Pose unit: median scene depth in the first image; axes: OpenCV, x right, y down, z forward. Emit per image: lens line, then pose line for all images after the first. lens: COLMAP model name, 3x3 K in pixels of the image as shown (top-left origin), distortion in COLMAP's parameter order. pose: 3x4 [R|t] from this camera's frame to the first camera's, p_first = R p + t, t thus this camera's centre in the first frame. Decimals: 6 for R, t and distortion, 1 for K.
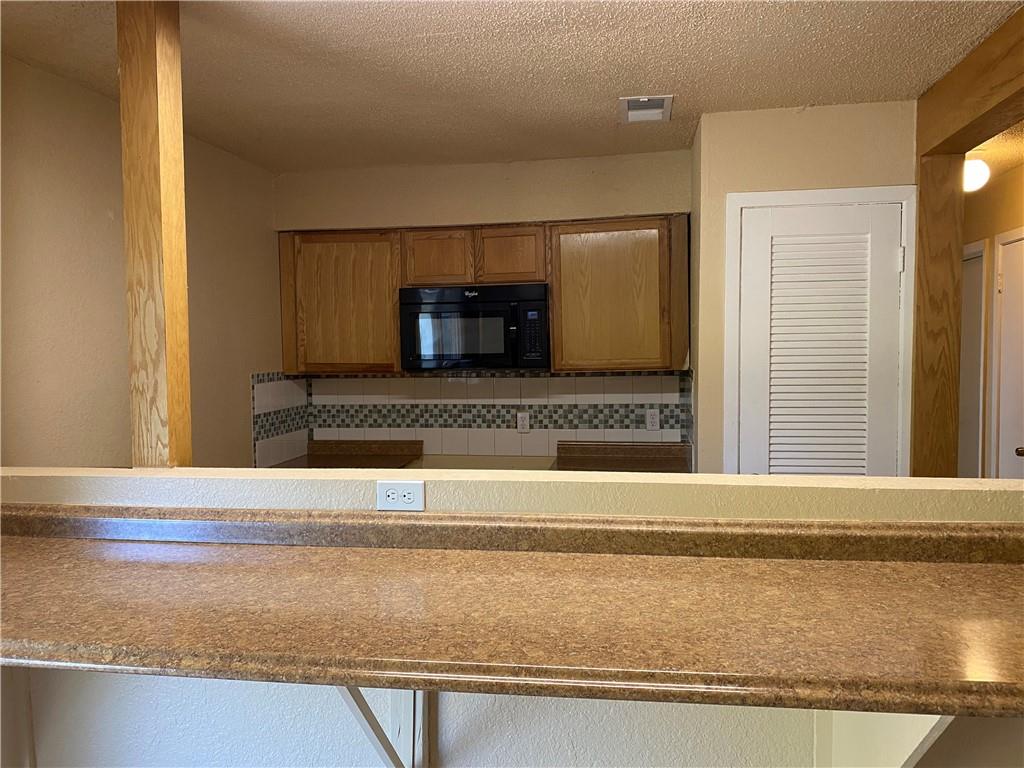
lens RADIAL K [[785.5, 0, 499.9], [0, 785.5, 383.9], [0, 0, 1]] dist [0.116438, -0.208745]
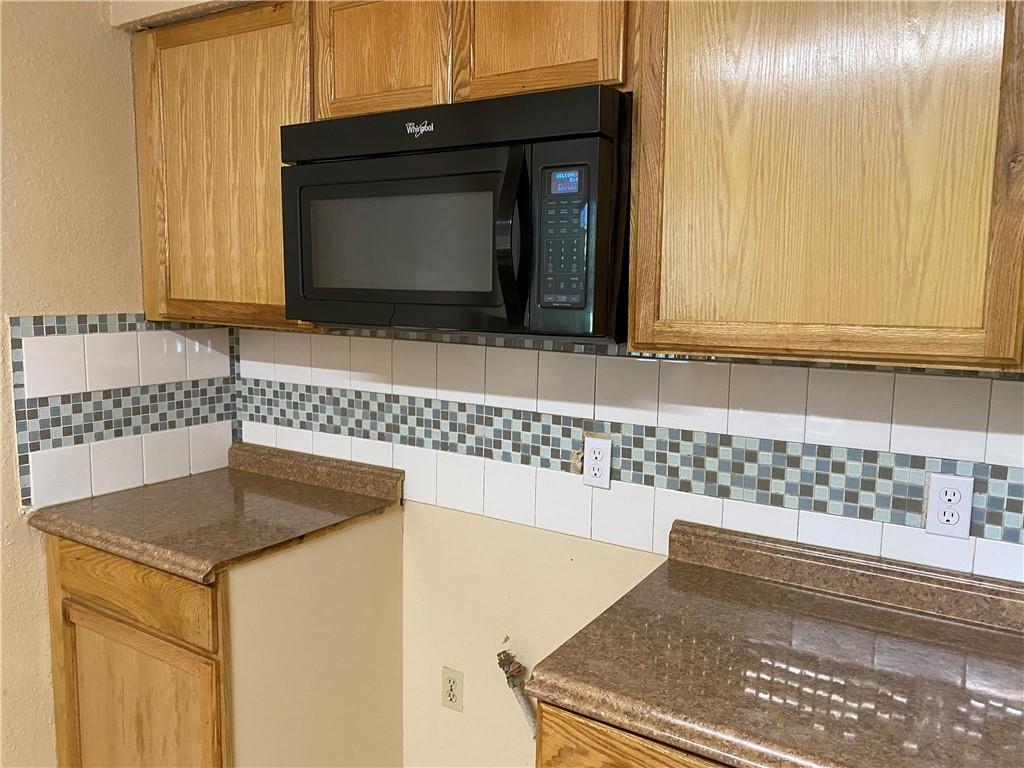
lens RADIAL K [[785.5, 0, 499.9], [0, 785.5, 383.9], [0, 0, 1]] dist [0.116438, -0.208745]
pose [[0.924741, 0.080051, -0.372083, 0.135184], [-0.053031, 0.995195, 0.082311, -0.024409], [0.376884, -0.056384, 0.924543, 0.597134]]
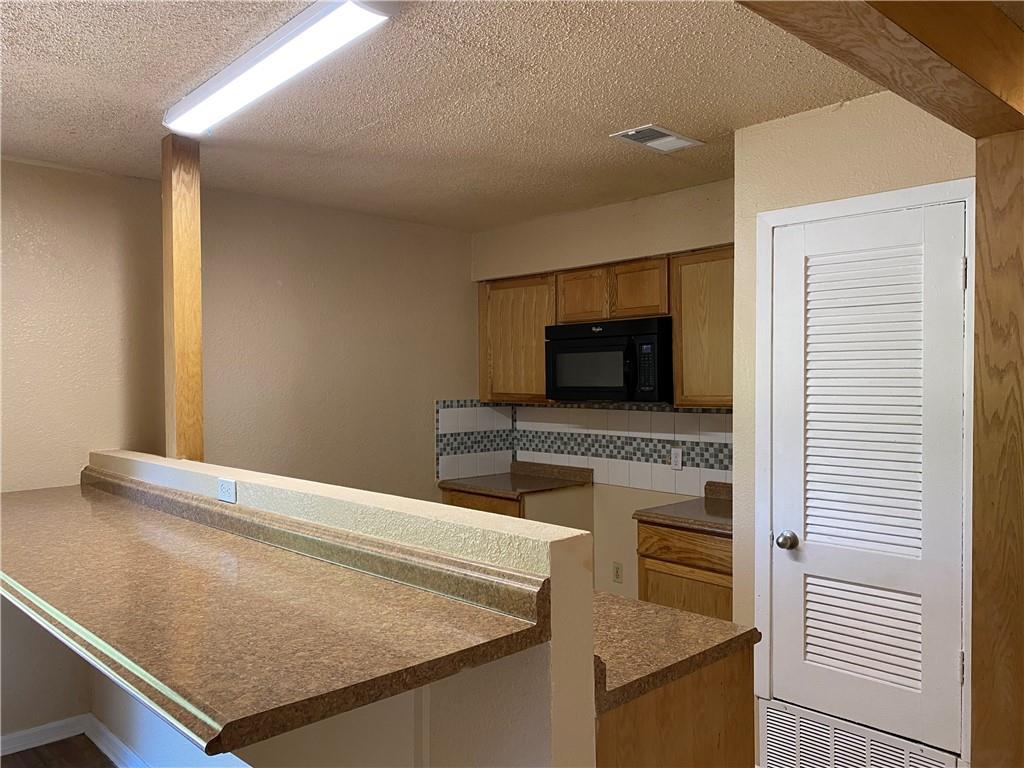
lens RADIAL K [[779.0, 0, 489.7], [0, 779.0, 380.5], [0, 0, 1]] dist [0.113752, -0.204374]
pose [[0.794757, 0.013047, -0.606788, 0.434323], [-0.040589, 0.998673, -0.031689, -0.007381], [0.605569, 0.049814, 0.794232, 0.087531]]
